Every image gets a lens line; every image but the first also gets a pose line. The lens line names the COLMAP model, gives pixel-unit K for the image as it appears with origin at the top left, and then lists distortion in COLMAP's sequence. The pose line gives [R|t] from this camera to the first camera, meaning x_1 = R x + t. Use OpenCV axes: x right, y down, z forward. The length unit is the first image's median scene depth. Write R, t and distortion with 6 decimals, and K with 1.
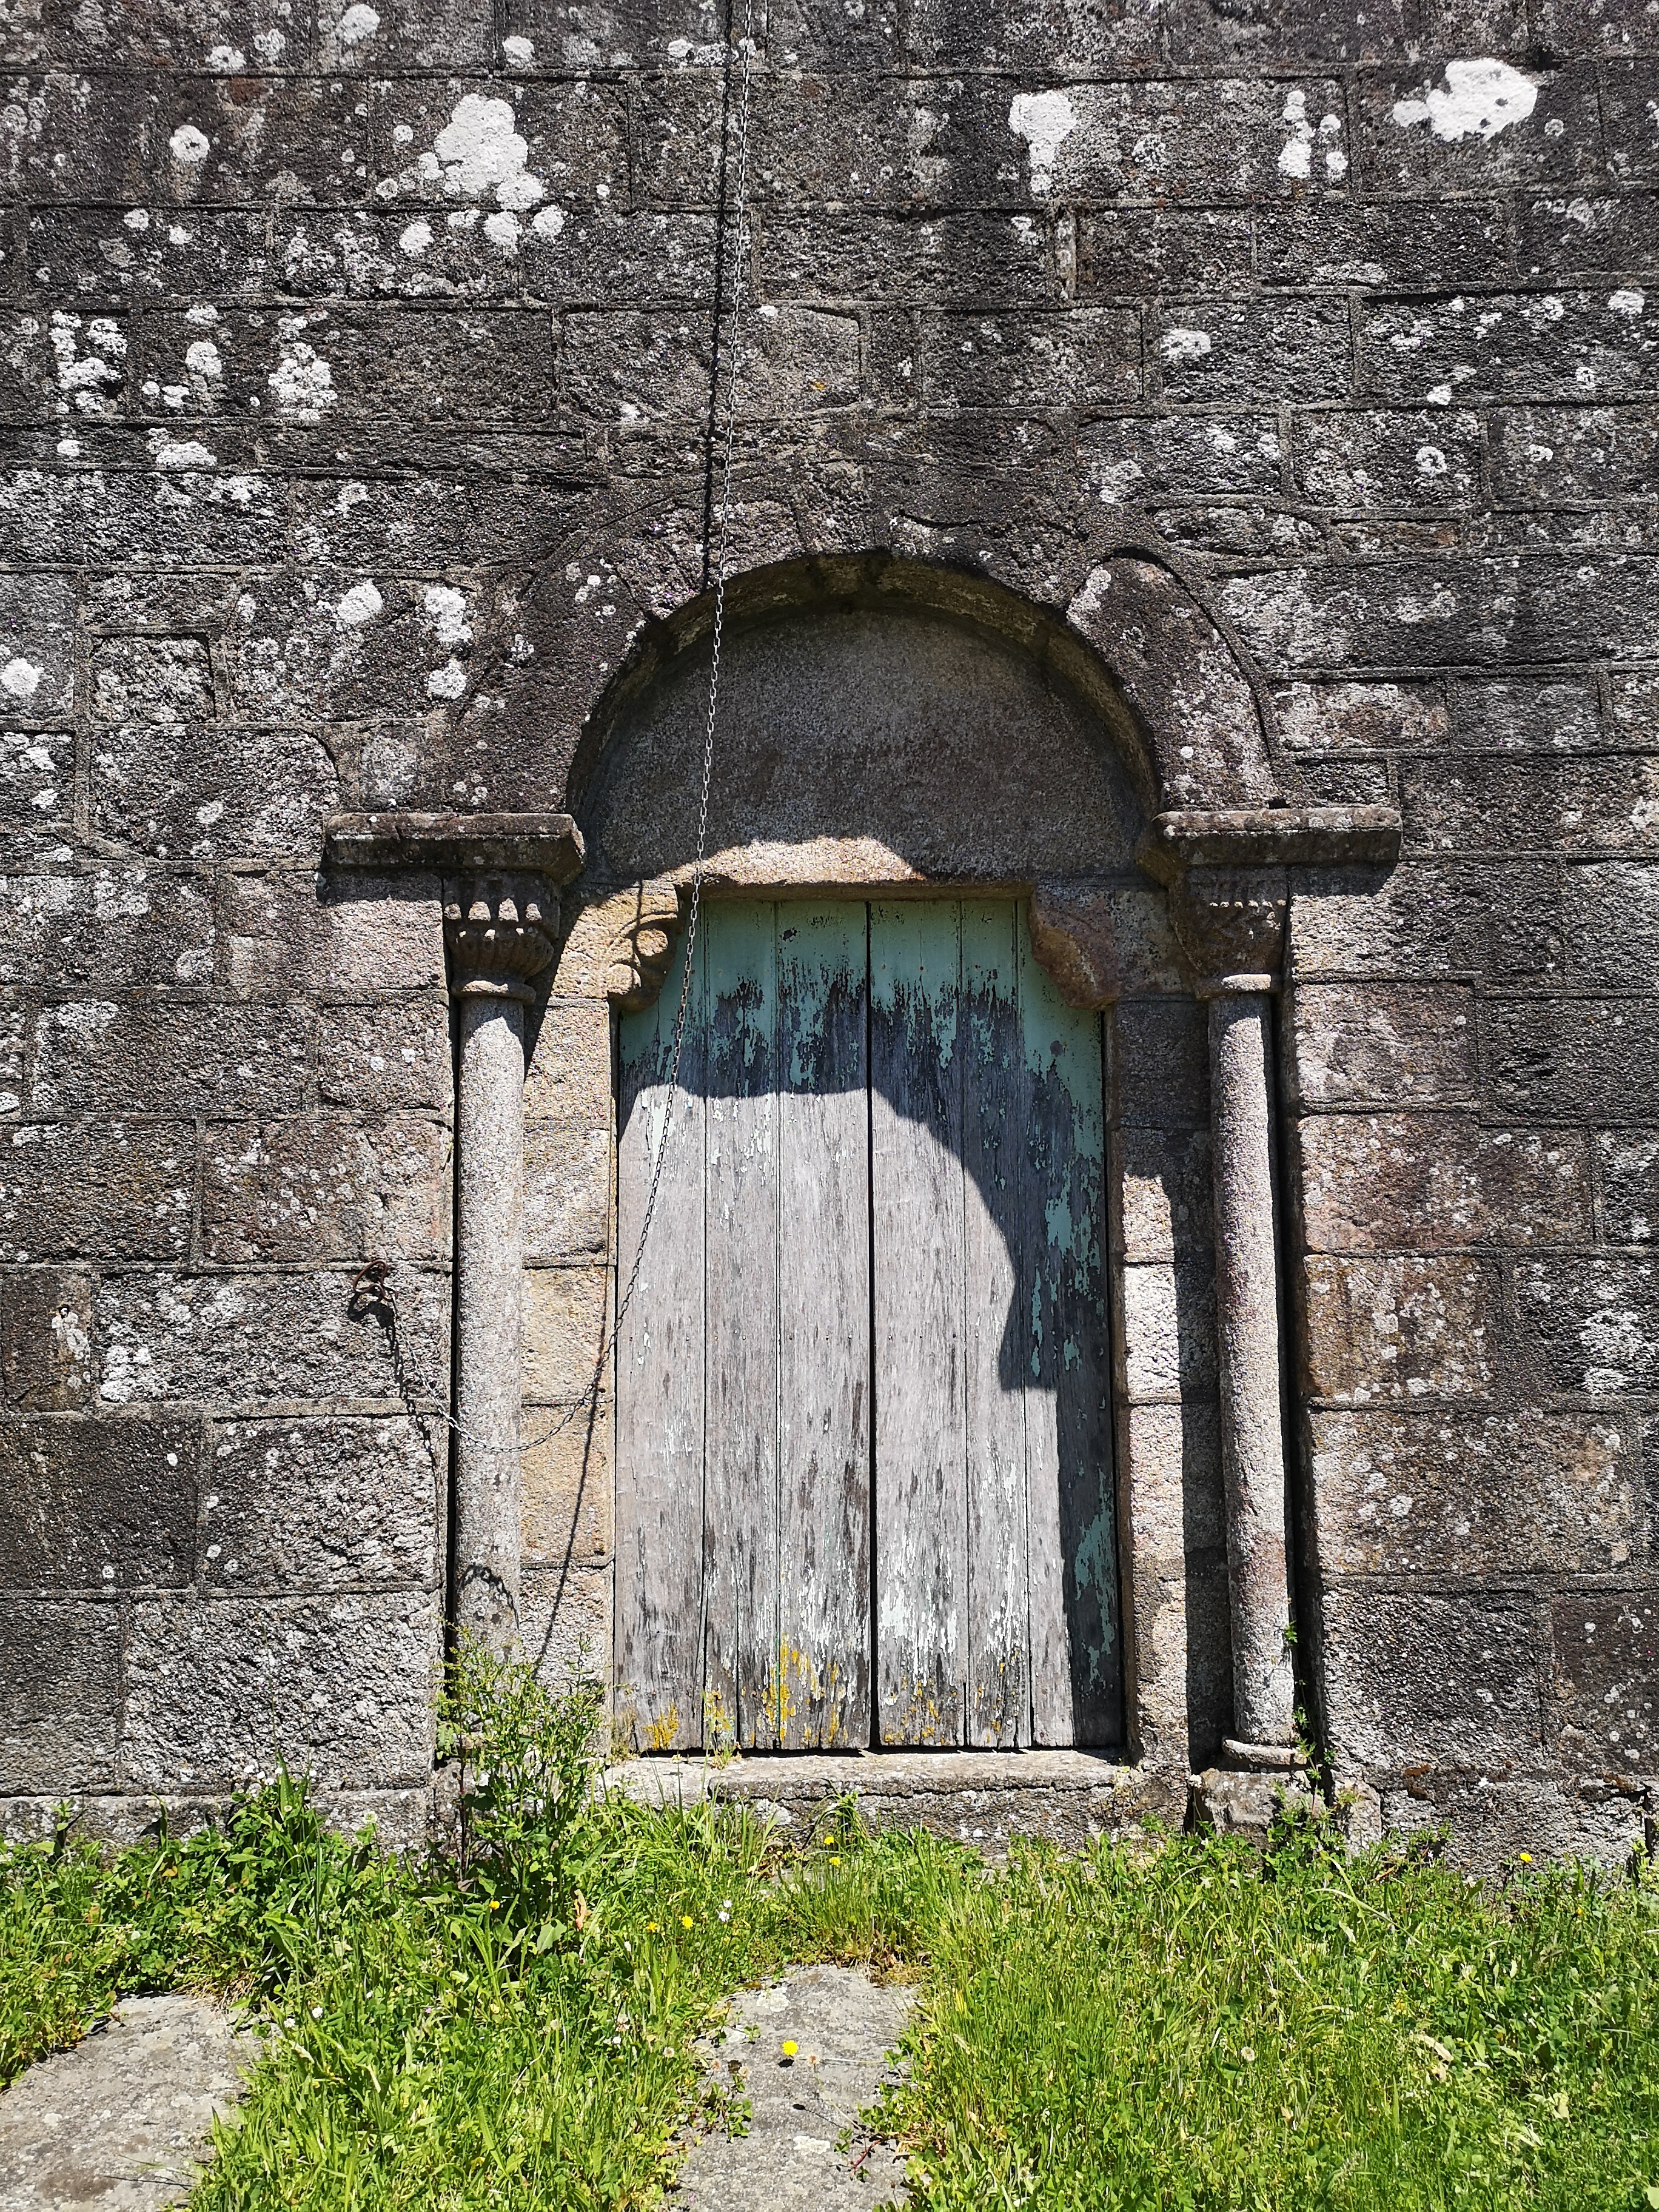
lens RADIAL K [[1696.8, 0, 844.6], [0, 1696.8, 1108.4], [0, 0, 1]] dist [0.067025, -0.052082]
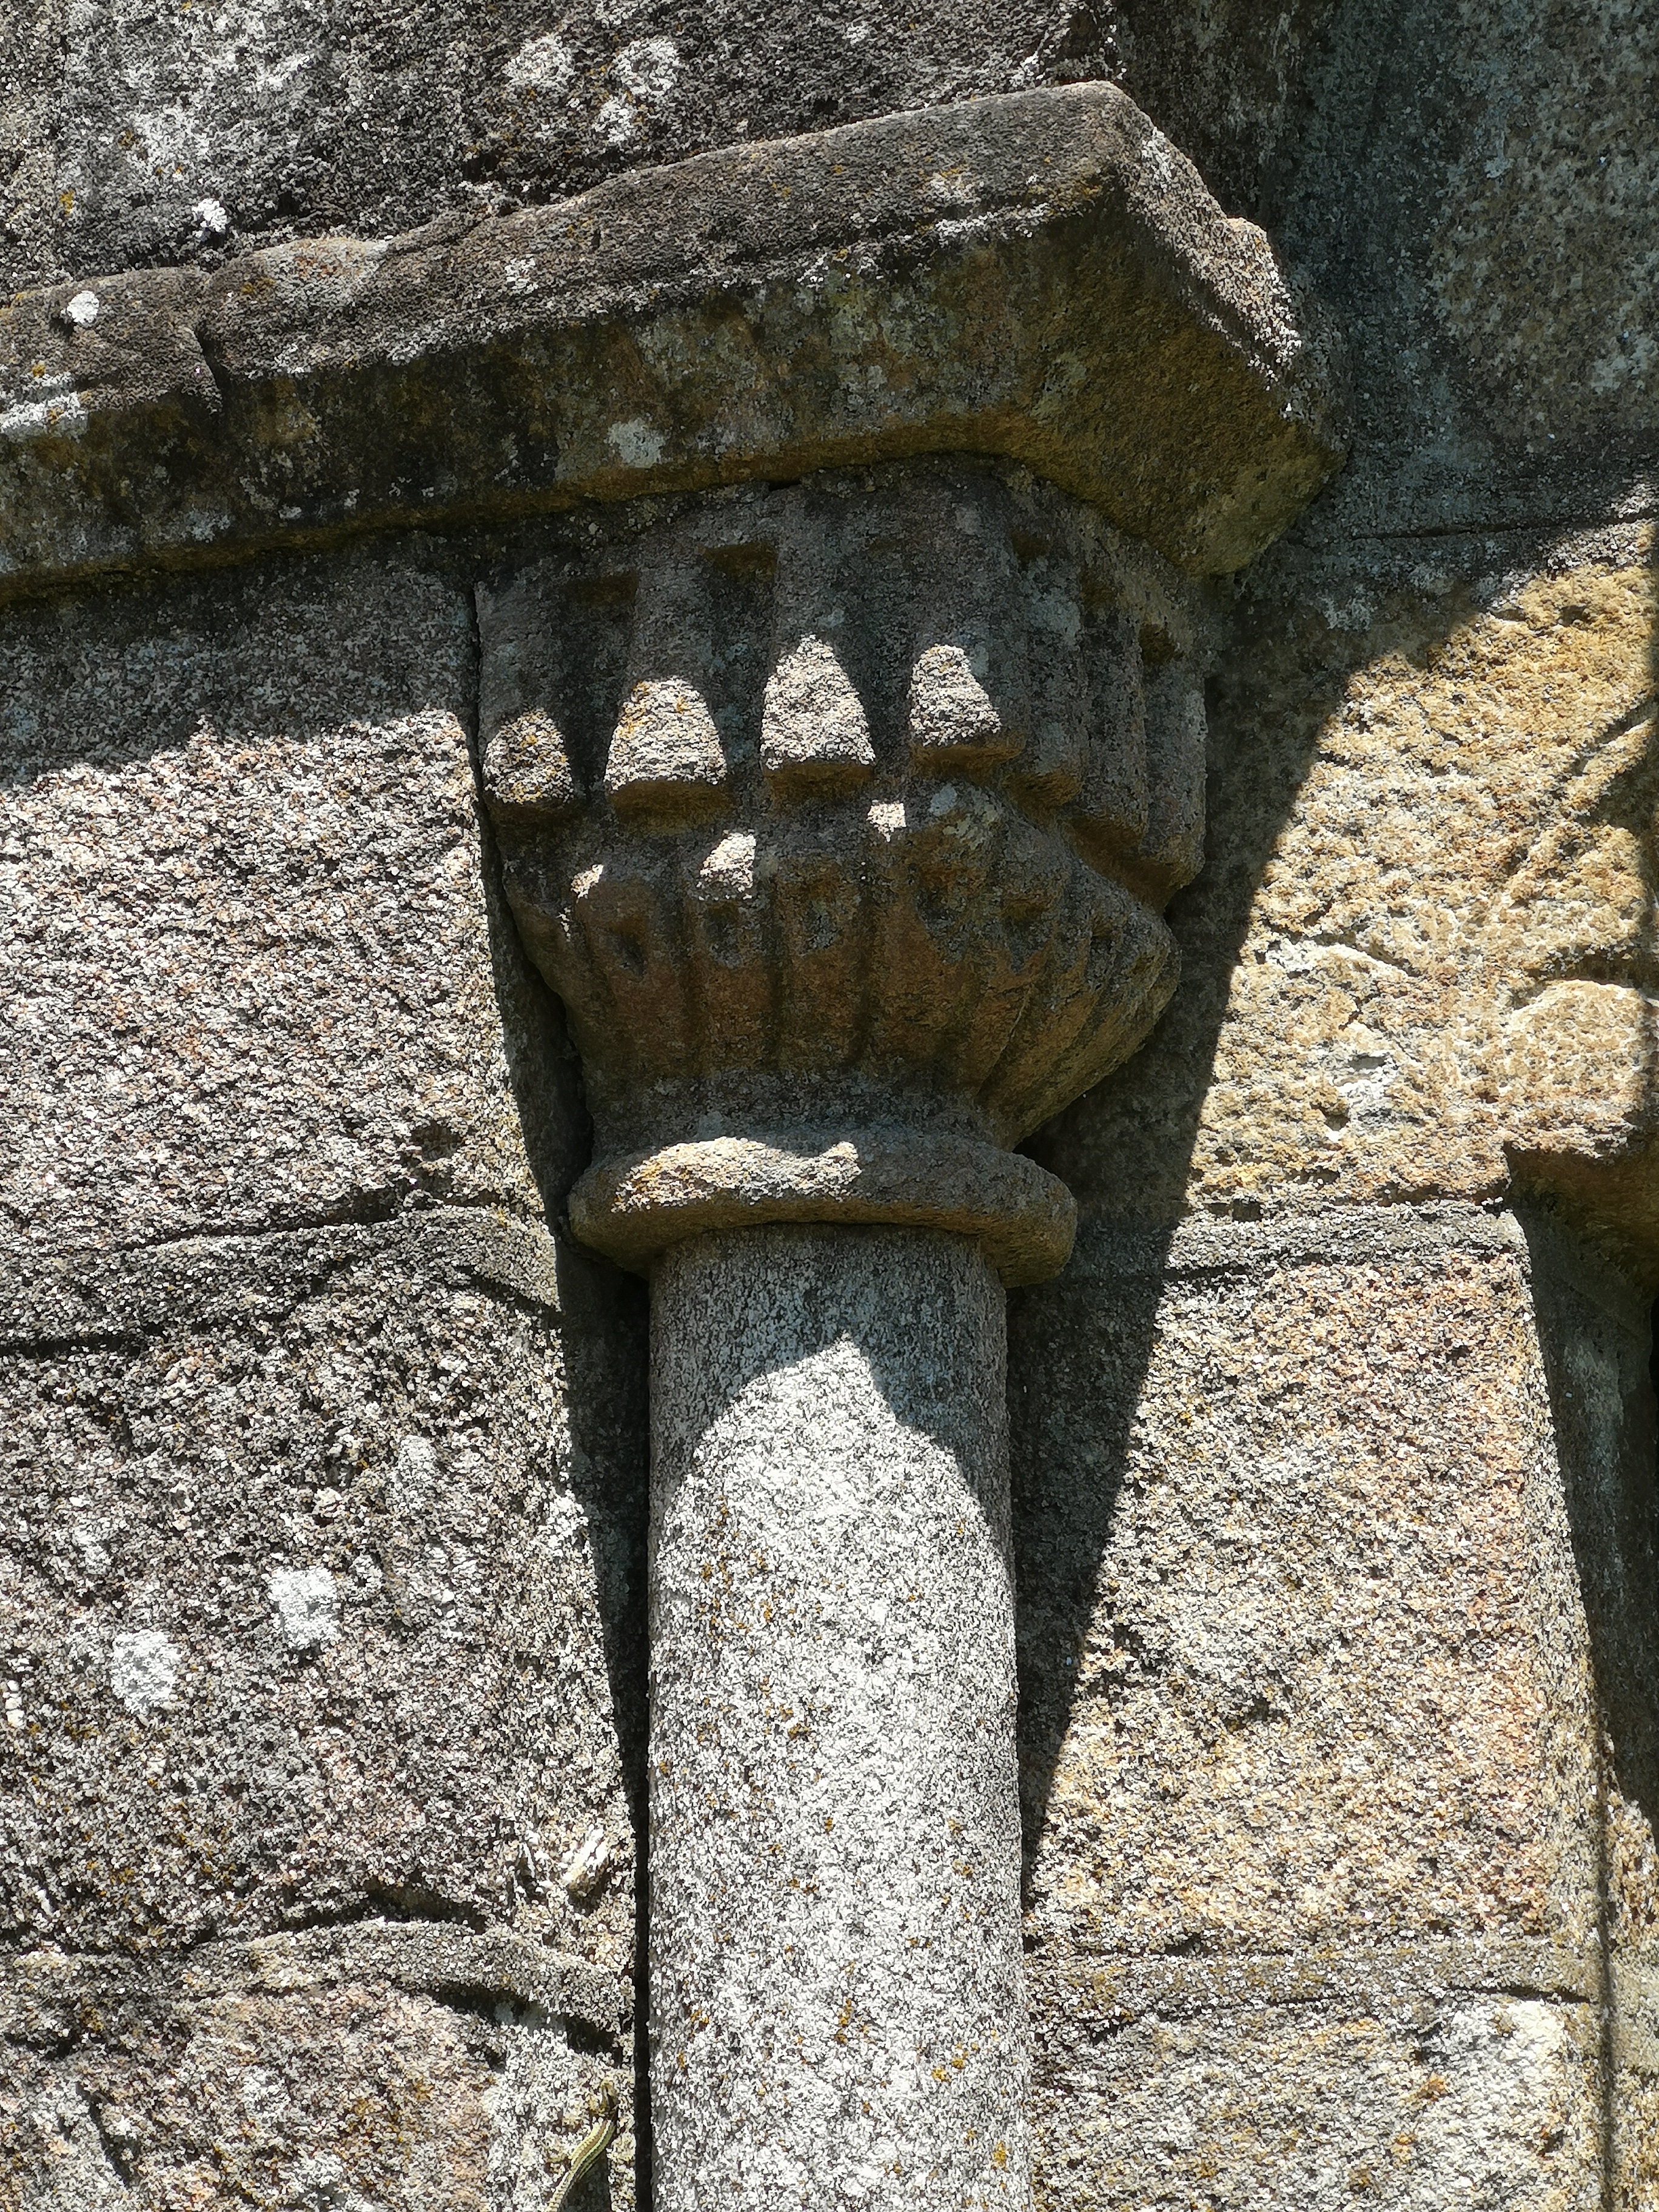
lens RADIAL K [[5875.2, 0, 821.0], [0, 5875.2, 1104.7], [0, 0, 1]] dist [0.302888, 0.000000]
pose [[0.906757, -0.119971, -0.404227, 0.034212], [0.054139, 0.983859, -0.170556, 0.022309], [0.418164, 0.132769, 0.898616, 0.470604]]
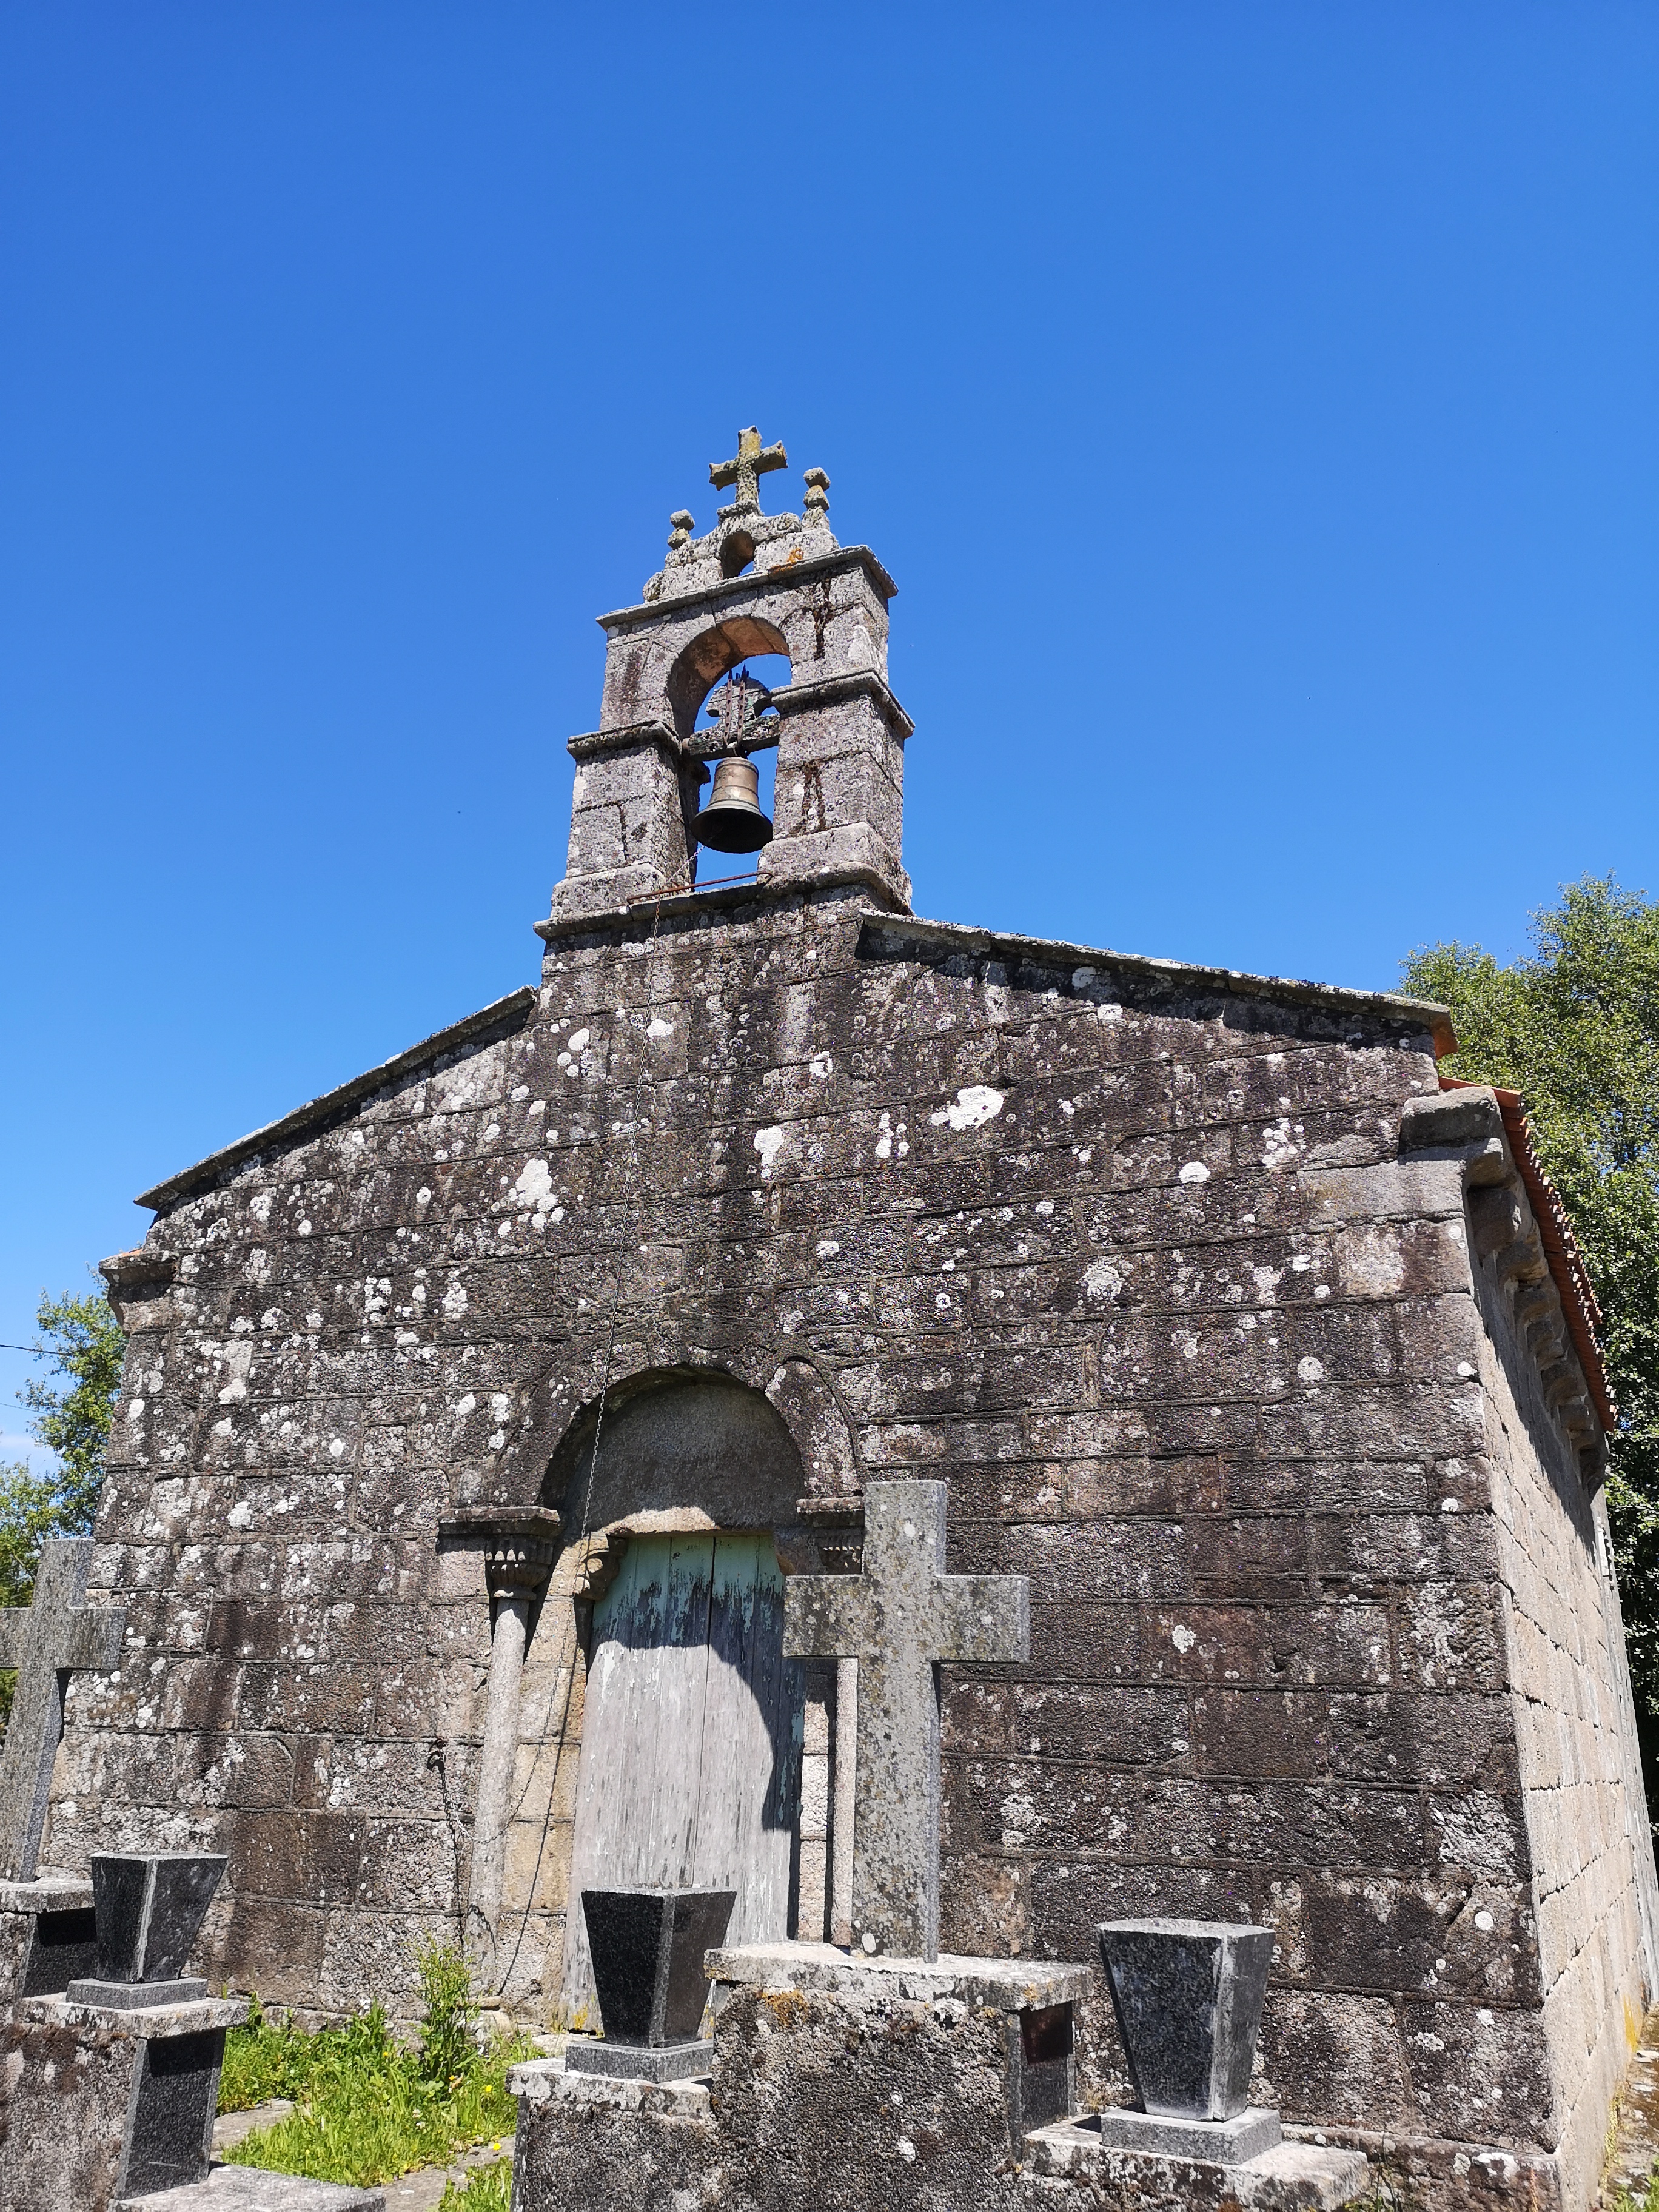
lens RADIAL K [[1696.8, 0, 831.4], [0, 1696.8, 1111.7], [0, 0, 1]] dist [0.067025, -0.052082]
pose [[0.903597, -0.111956, -0.413496, 1.033155], [0.005603, 0.968252, -0.249915, -0.115319], [0.428348, 0.223505, 0.875536, -0.730170]]
